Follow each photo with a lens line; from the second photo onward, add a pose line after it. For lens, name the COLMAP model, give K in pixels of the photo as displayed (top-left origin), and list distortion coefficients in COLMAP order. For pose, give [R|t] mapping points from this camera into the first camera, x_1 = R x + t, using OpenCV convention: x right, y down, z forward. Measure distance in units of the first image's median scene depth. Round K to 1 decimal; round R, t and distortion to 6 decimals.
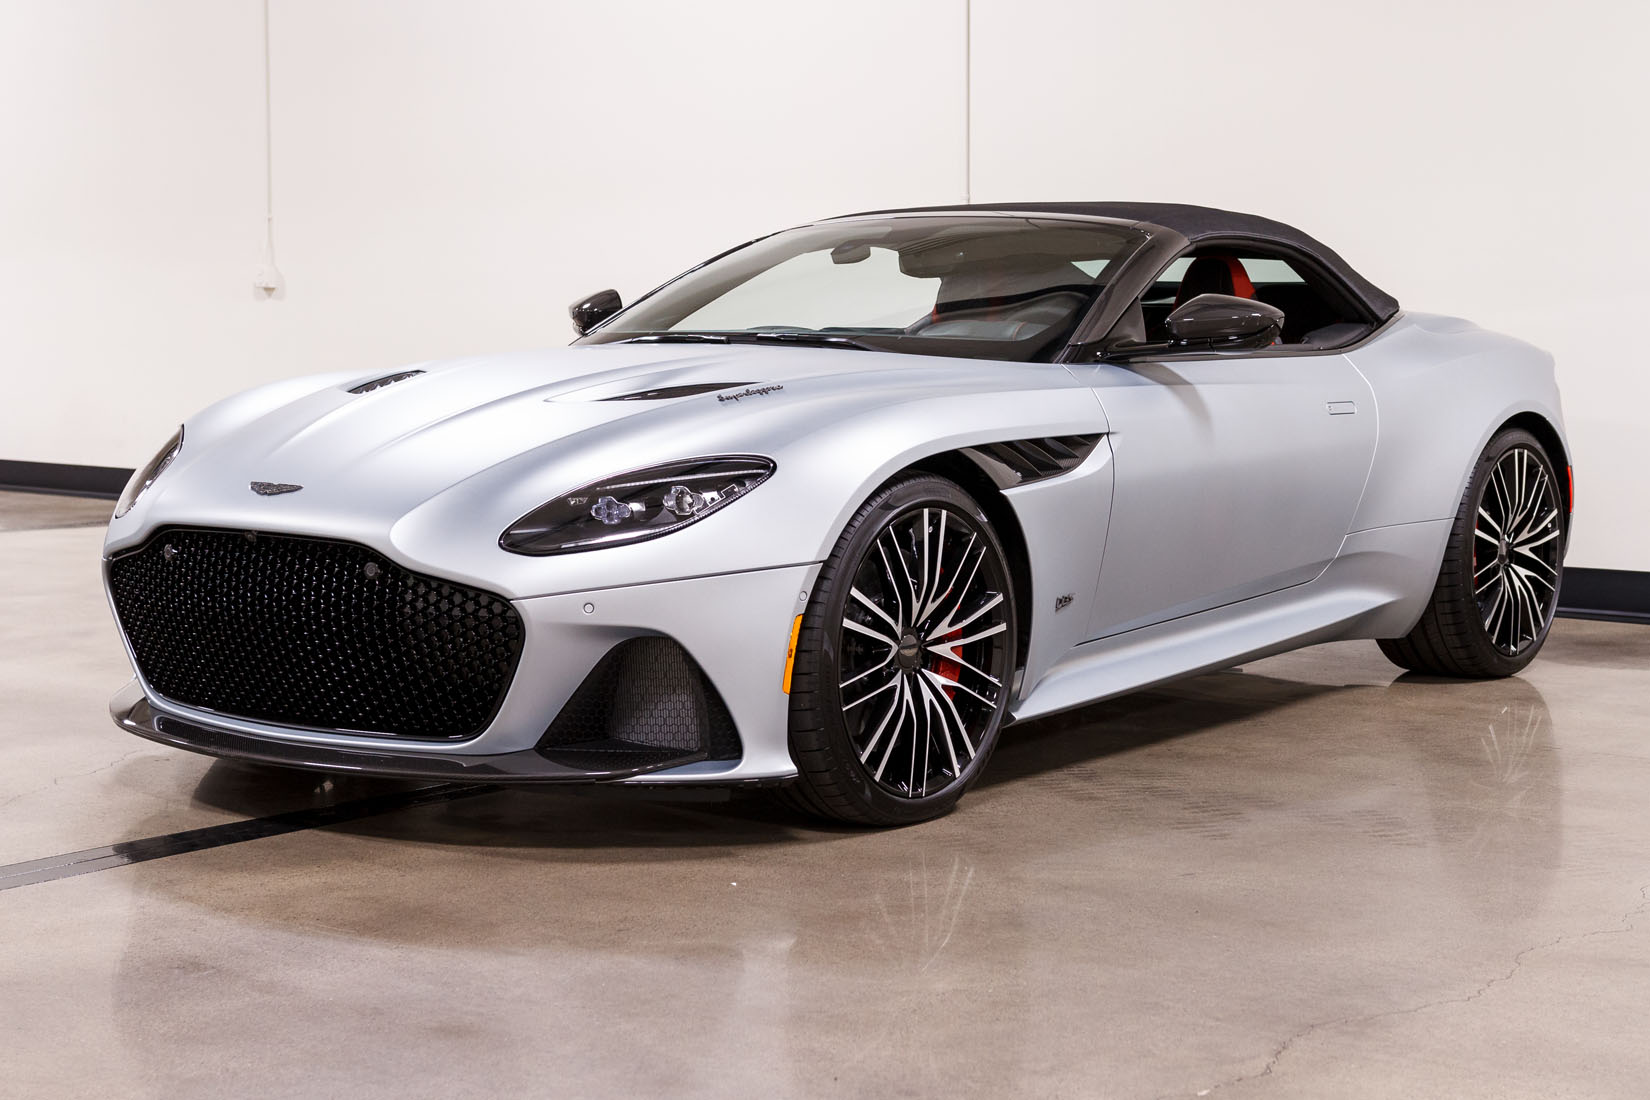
lens RADIAL K [[2569.7, 0, 825.0], [0, 2569.7, 550.0], [0, 0, 1]] dist [0.000016, 0.141436]
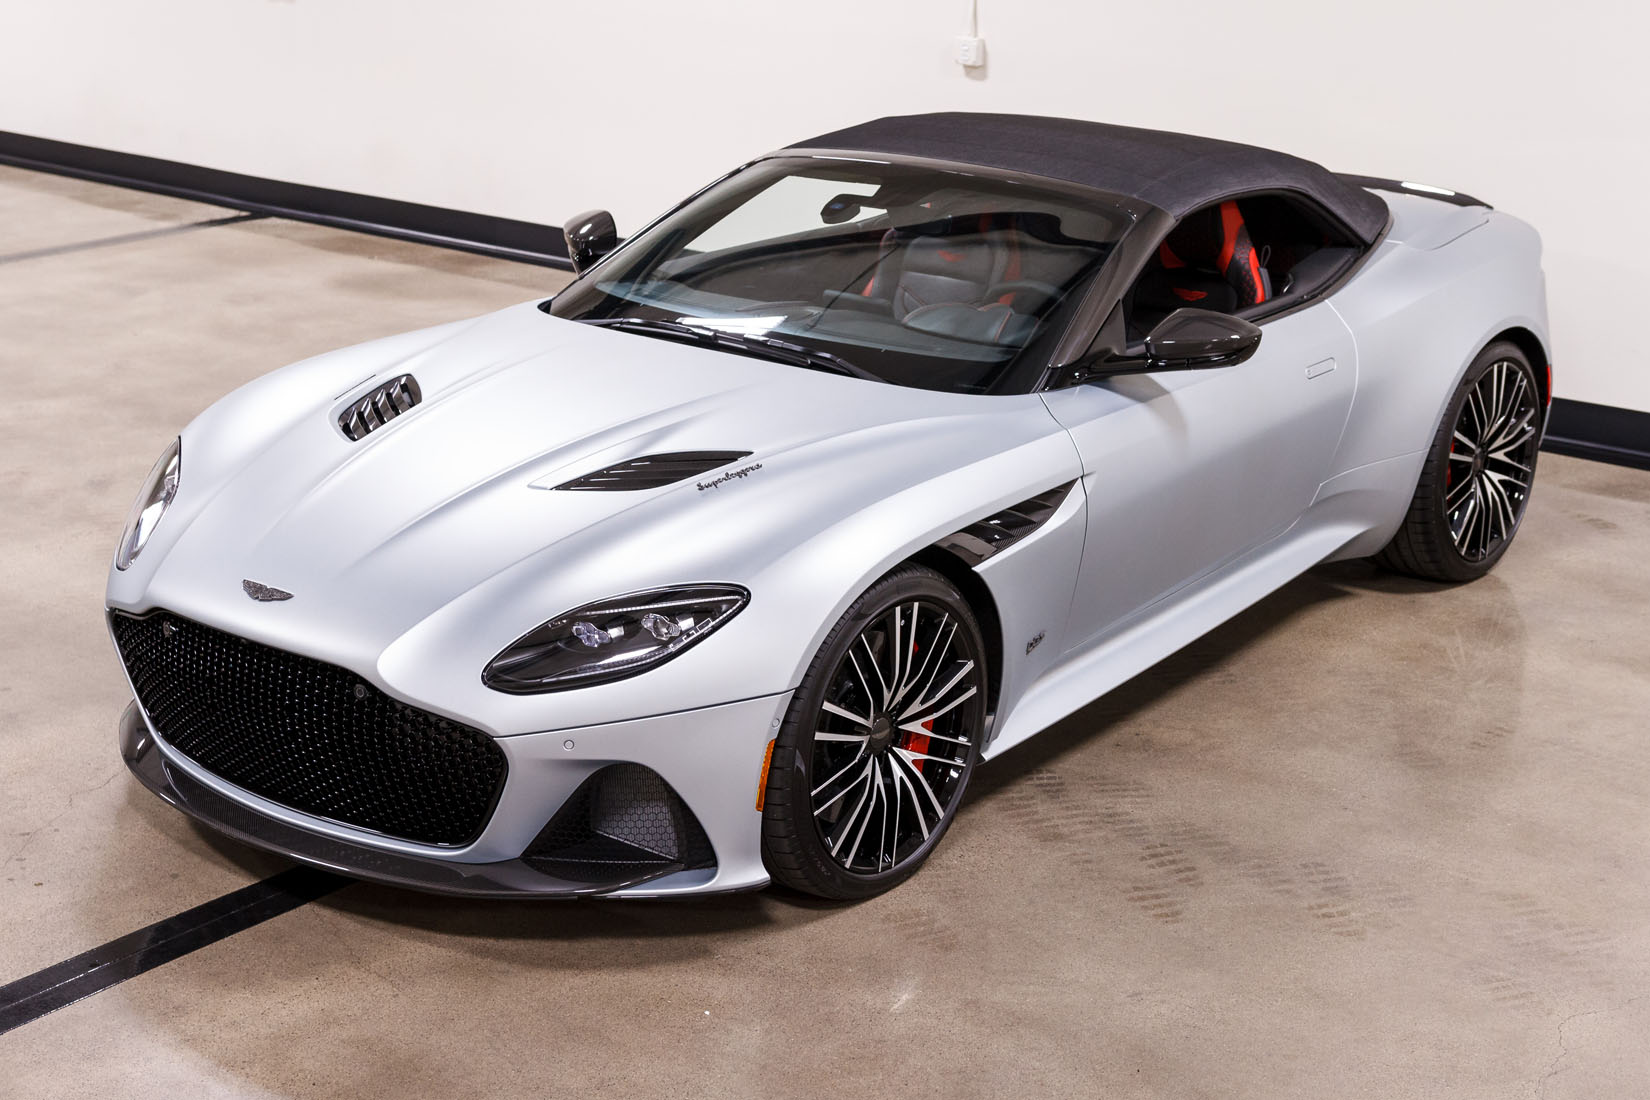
lens RADIAL K [[2501.2, 0, 847.4], [0, 2501.2, 550.1], [0, 0, 1]] dist [0.012679, 0.037938]
pose [[0.999962, 0.008662, -0.000092, 0.018523], [-0.008498, 0.982997, 0.183426, -0.218986], [0.001679, -0.183419, 0.983033, 0.014824]]
